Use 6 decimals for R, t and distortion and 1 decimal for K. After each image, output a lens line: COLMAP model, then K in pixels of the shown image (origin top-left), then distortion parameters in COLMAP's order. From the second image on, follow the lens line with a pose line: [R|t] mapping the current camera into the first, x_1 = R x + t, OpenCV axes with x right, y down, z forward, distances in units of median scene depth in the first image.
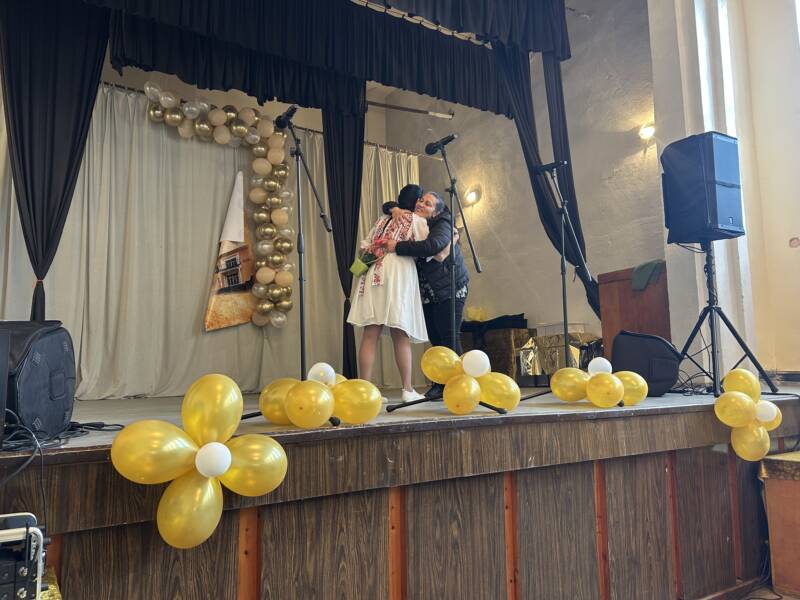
lens RADIAL K [[602.7, 0, 397.1], [0, 602.7, 305.7], [0, 0, 1]] dist [0.054387, -0.060731]
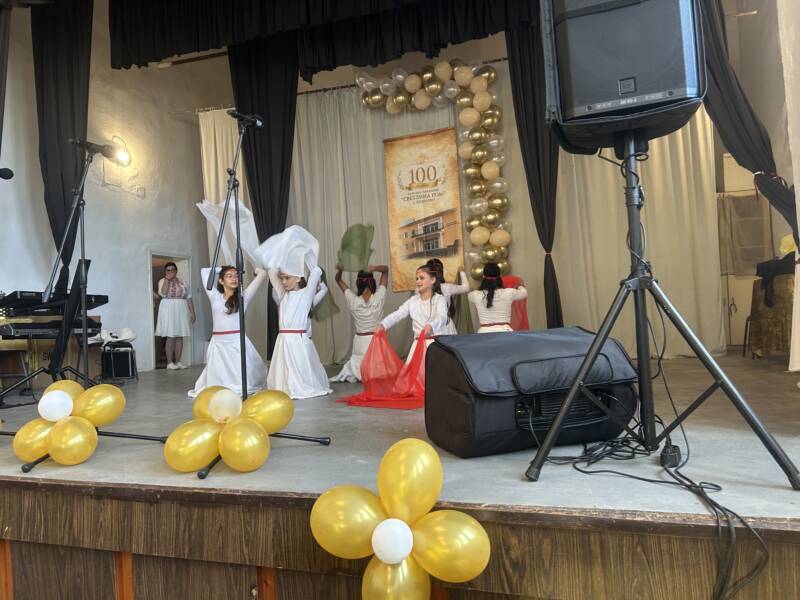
lens RADIAL K [[601.2, 0, 400.8], [0, 601.2, 298.9], [0, 0, 1]] dist [0.055420, -0.062362]
pose [[0.619288, -0.036676, -0.784307, 0.932063], [0.122341, 0.991215, 0.050249, -0.035424], [0.775574, -0.127072, 0.618334, 0.695197]]
